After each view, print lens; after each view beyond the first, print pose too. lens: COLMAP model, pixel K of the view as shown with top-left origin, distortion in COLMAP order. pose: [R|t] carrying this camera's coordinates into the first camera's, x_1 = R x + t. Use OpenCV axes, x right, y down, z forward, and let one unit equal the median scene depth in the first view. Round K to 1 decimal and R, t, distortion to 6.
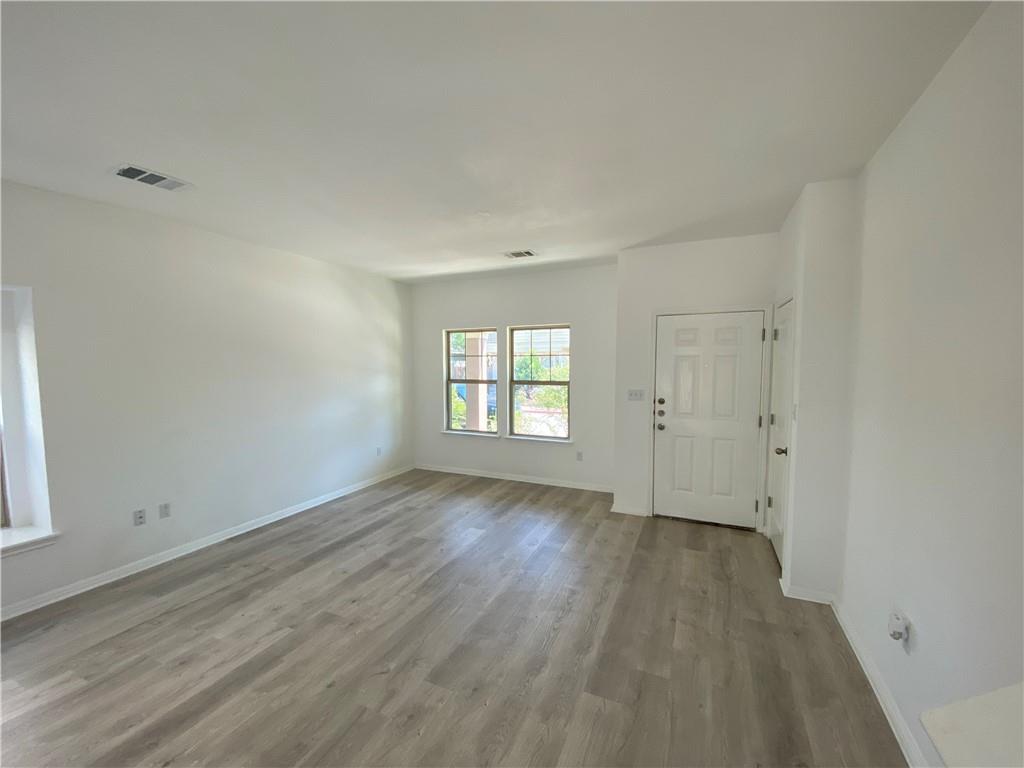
lens RADIAL K [[408.8, 0, 515.6], [0, 408.8, 387.0], [0, 0, 1]] dist [-0.000563, -0.010859]
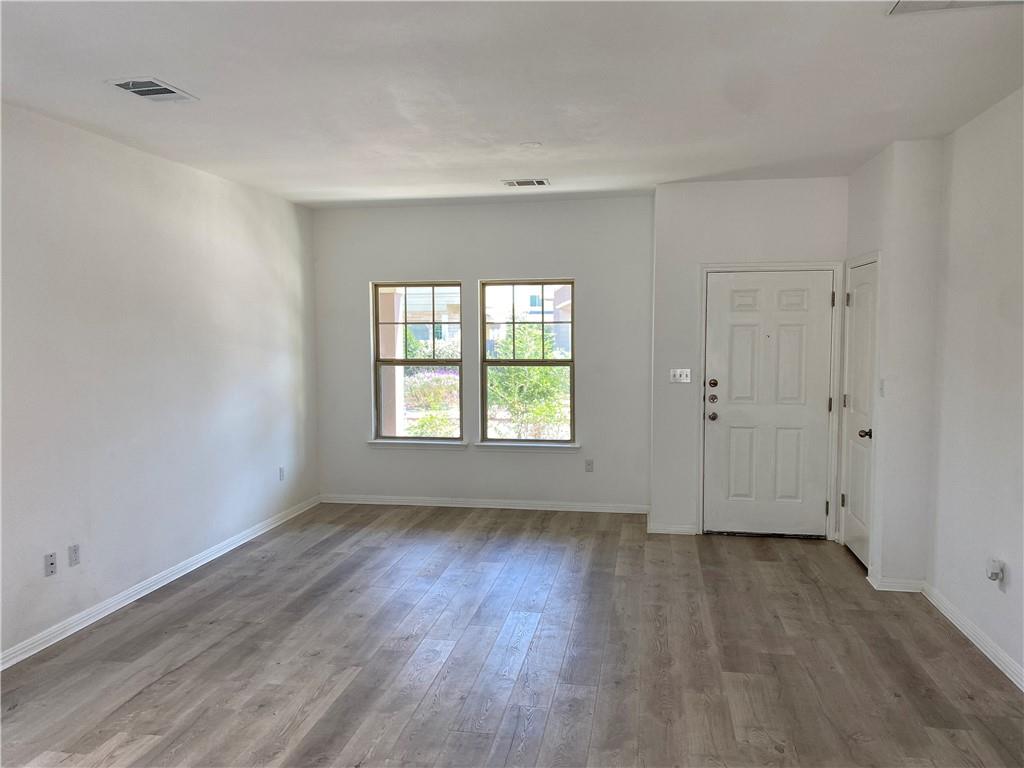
lens RADIAL K [[775.4, 0, 503.4], [0, 775.4, 384.6], [0, 0, 1]] dist [-0.007309, 0.005689]
pose [[0.971044, -0.017916, 0.238227, -0.413001], [0.016294, 0.999829, 0.008778, 0.019805], [-0.238344, -0.004642, 0.971170, -0.359635]]
